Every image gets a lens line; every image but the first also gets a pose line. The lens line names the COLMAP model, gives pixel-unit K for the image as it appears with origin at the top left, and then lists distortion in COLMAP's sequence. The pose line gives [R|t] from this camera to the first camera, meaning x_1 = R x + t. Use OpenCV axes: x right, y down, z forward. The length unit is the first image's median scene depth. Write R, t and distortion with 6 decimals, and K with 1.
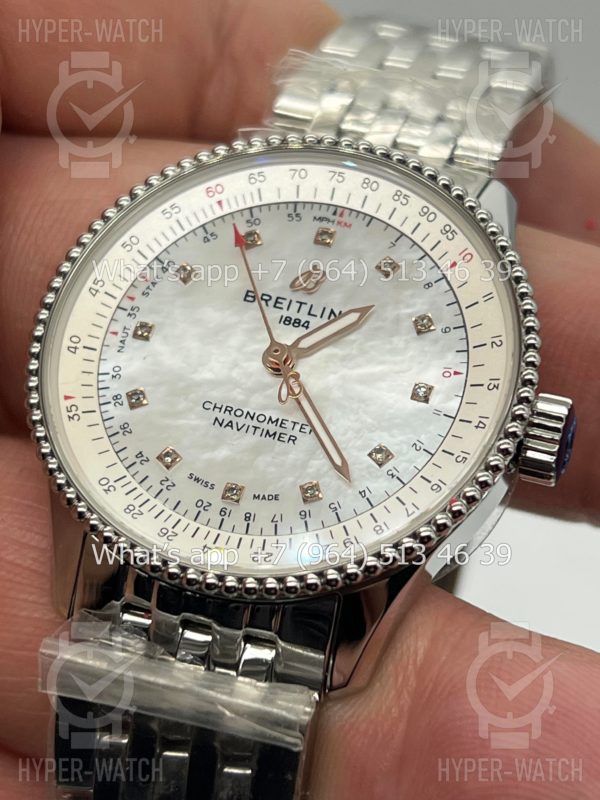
lens RADIAL K [[1936.5, 0, 301.2], [0, 1936.5, 395.4], [0, 0, 1]] dist [0.485950, 0.000000]
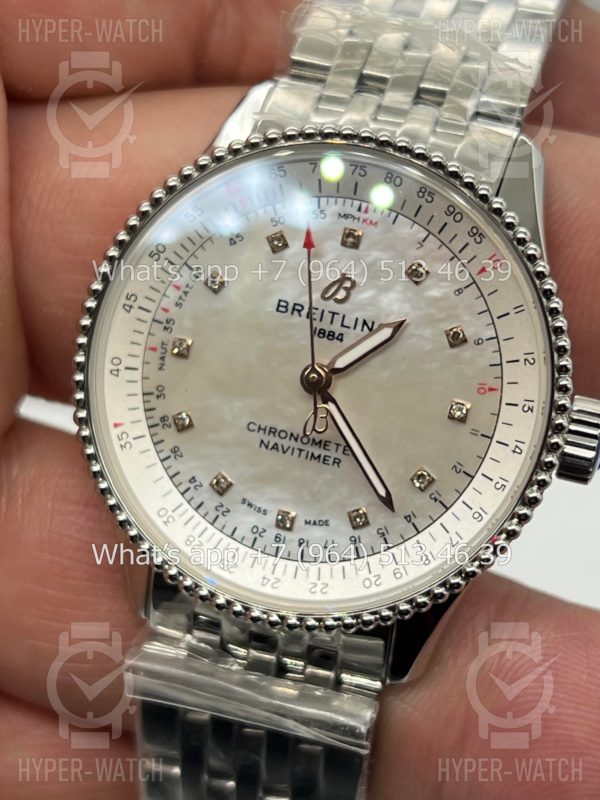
lens RADIAL K [[1936.5, 0, 308.4], [0, 1936.5, 414.7], [0, 0, 1]] dist [0.485950, 0.000000]
pose [[0.995963, -0.079979, -0.040763, 0.024323], [0.089676, 0.906979, 0.411519, -0.422632], [0.004058, -0.413513, 0.910489, 0.060917]]
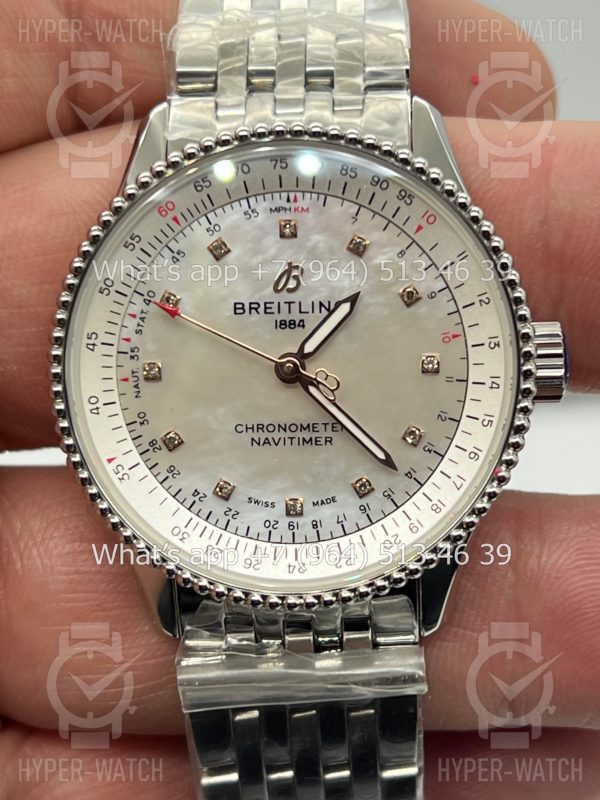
lens RADIAL K [[1936.5, 0, 307.3], [0, 1936.5, 411.0], [0, 0, 1]] dist [0.485950, 0.000000]
pose [[0.940317, -0.326428, 0.096169, -0.112674], [0.255500, 0.863886, 0.434075, -0.457577], [-0.224773, -0.383597, 0.895729, 0.035475]]
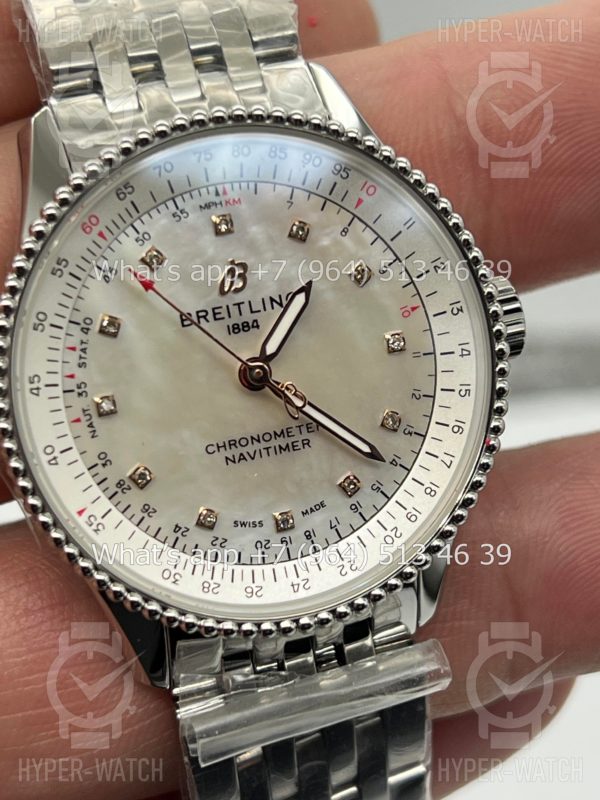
lens RADIAL K [[1936.5, 0, 295.2], [0, 1936.5, 399.6], [0, 0, 1]] dist [0.485950, 0.000000]
pose [[0.795125, -0.495673, 0.349405, -0.342879], [0.267893, 0.803975, 0.530903, -0.521444], [-0.544067, -0.328531, 0.772048, 0.229425]]
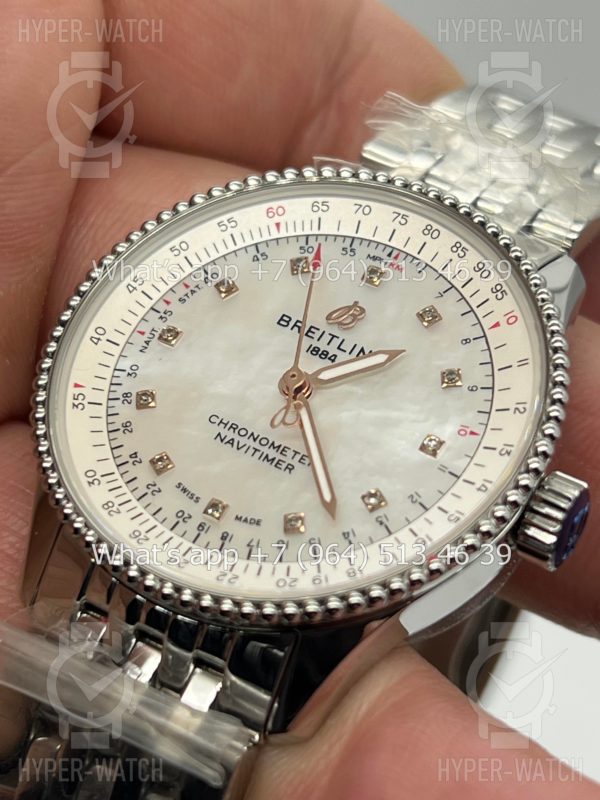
lens RADIAL K [[1936.5, 0, 307.7], [0, 1936.5, 400.6], [0, 0, 1]] dist [0.485950, 0.000000]
pose [[0.975131, 0.186174, -0.120242, 0.110796], [-0.195331, 0.978280, -0.069381, 0.053628], [0.104713, 0.091143, 0.990317, 0.051018]]
